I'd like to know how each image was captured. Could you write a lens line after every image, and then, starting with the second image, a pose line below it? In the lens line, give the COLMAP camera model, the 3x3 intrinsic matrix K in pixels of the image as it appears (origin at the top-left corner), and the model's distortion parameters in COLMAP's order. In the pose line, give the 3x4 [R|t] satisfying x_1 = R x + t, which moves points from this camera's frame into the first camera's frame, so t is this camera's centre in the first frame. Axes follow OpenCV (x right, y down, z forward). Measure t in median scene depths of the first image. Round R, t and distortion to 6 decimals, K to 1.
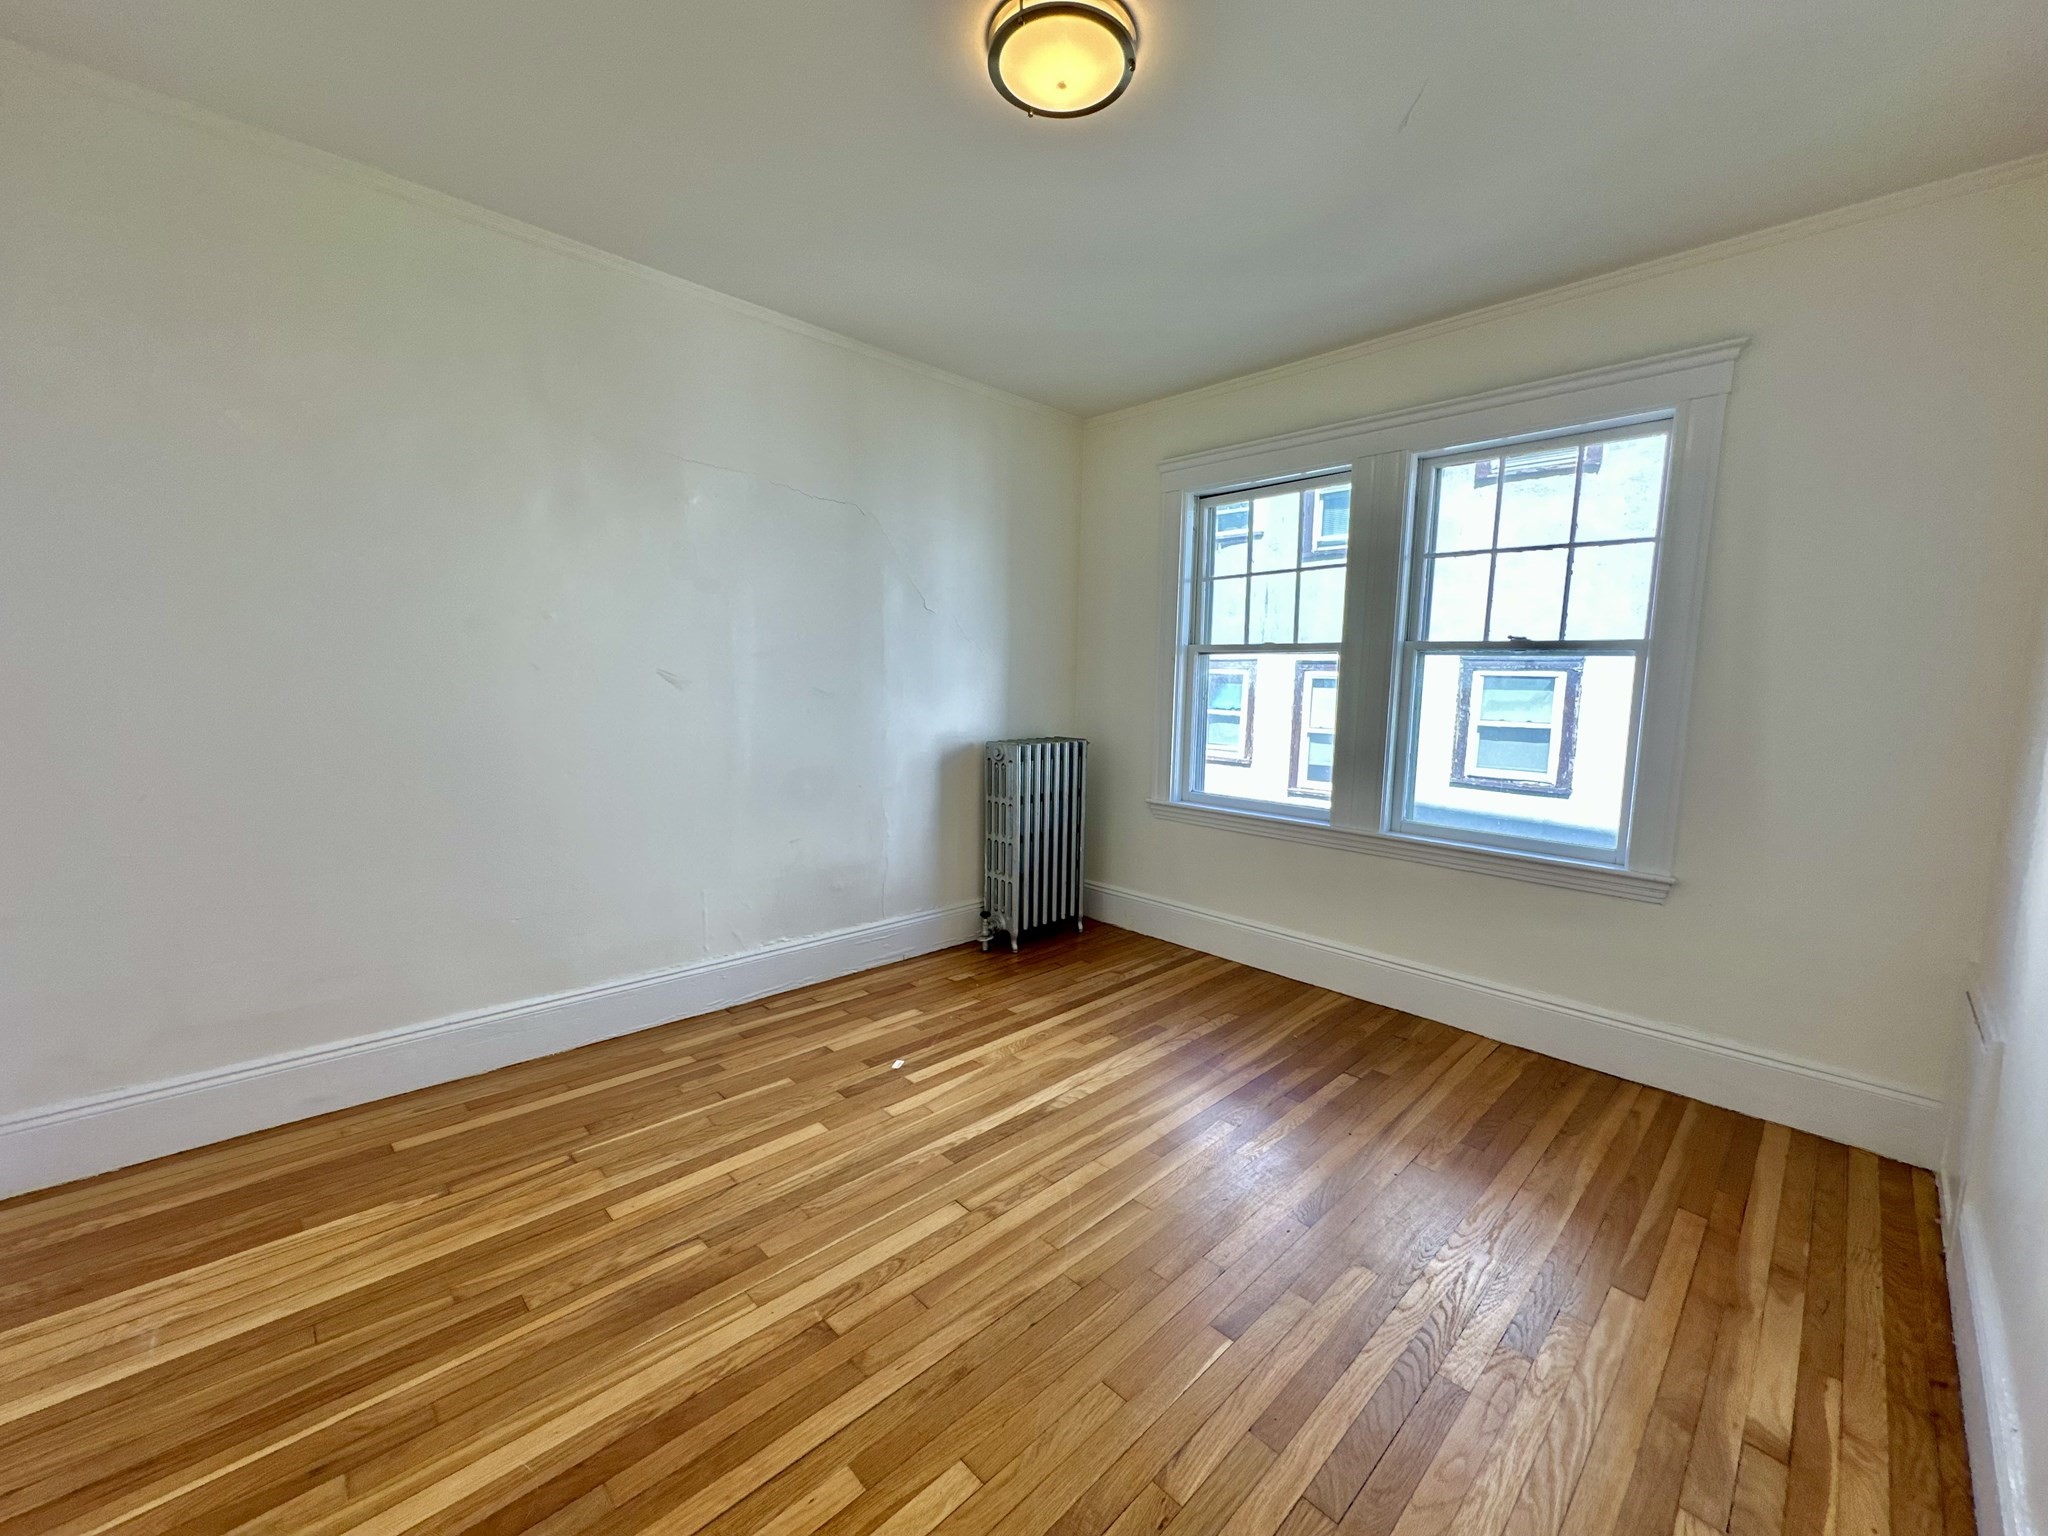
lens RADIAL K [[817.3, 0, 1024.0], [0, 817.3, 768.0], [0, 0, 1]] dist [0.007773, -0.000089]
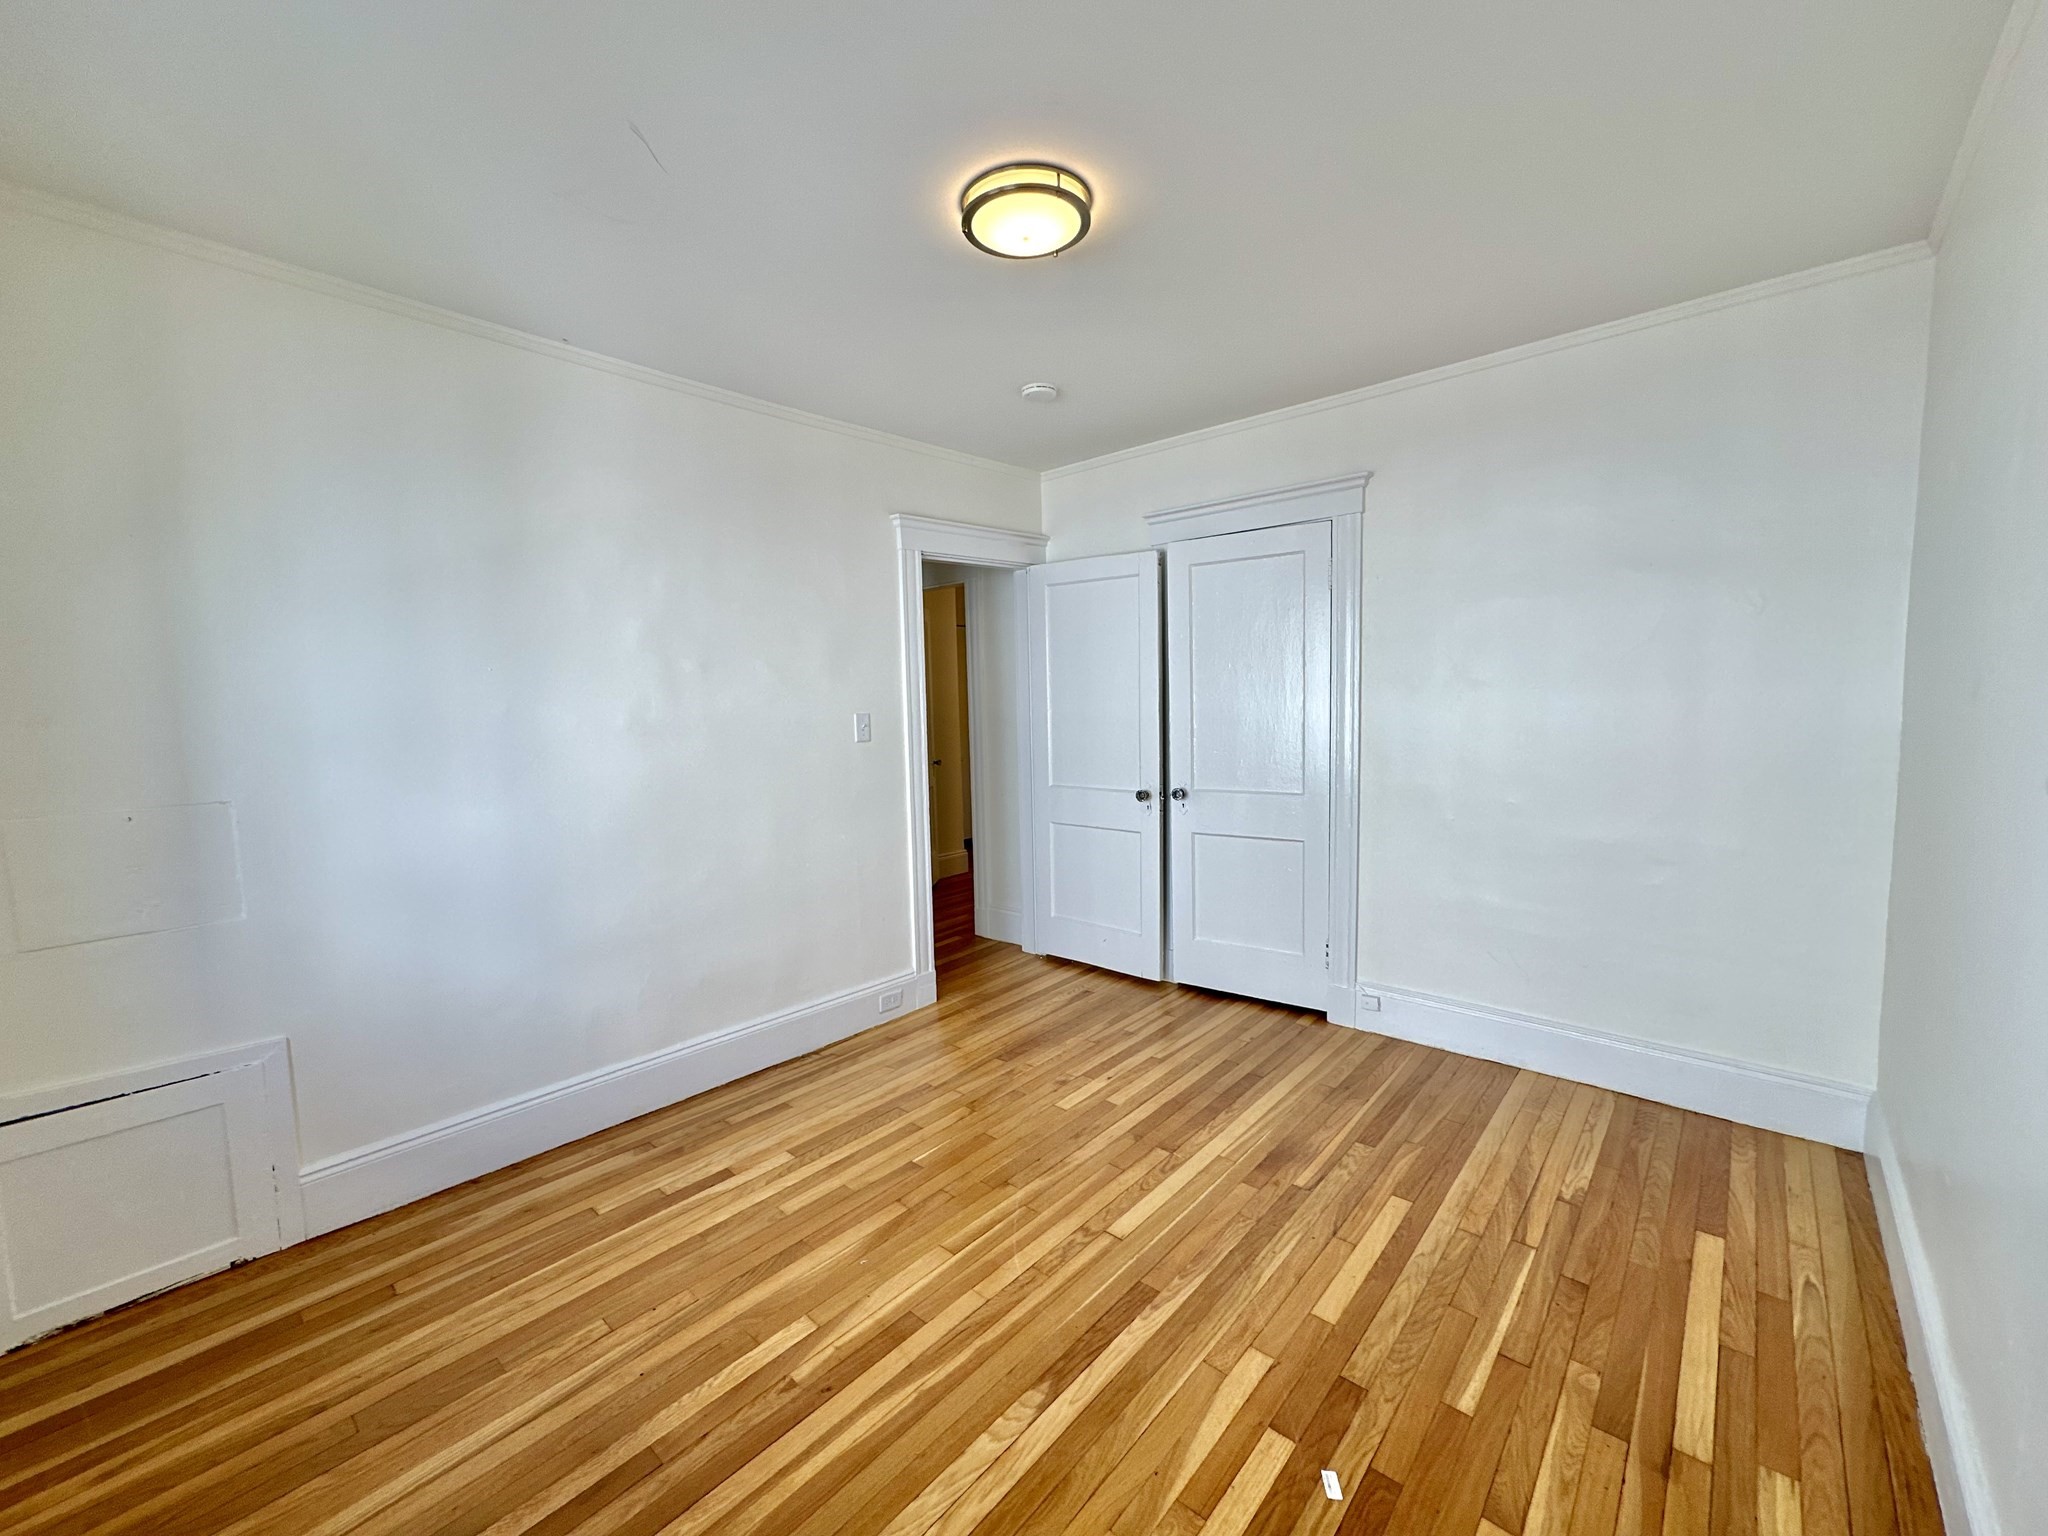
lens RADIAL K [[817.3, 0, 1024.0], [0, 817.3, 768.0], [0, 0, 1]] dist [0.007773, -0.000089]
pose [[-0.997566, 0.007357, -0.069337, 0.115112], [-0.006123, 0.981333, 0.192221, -0.284309], [0.069456, 0.192178, -0.978899, 1.946099]]
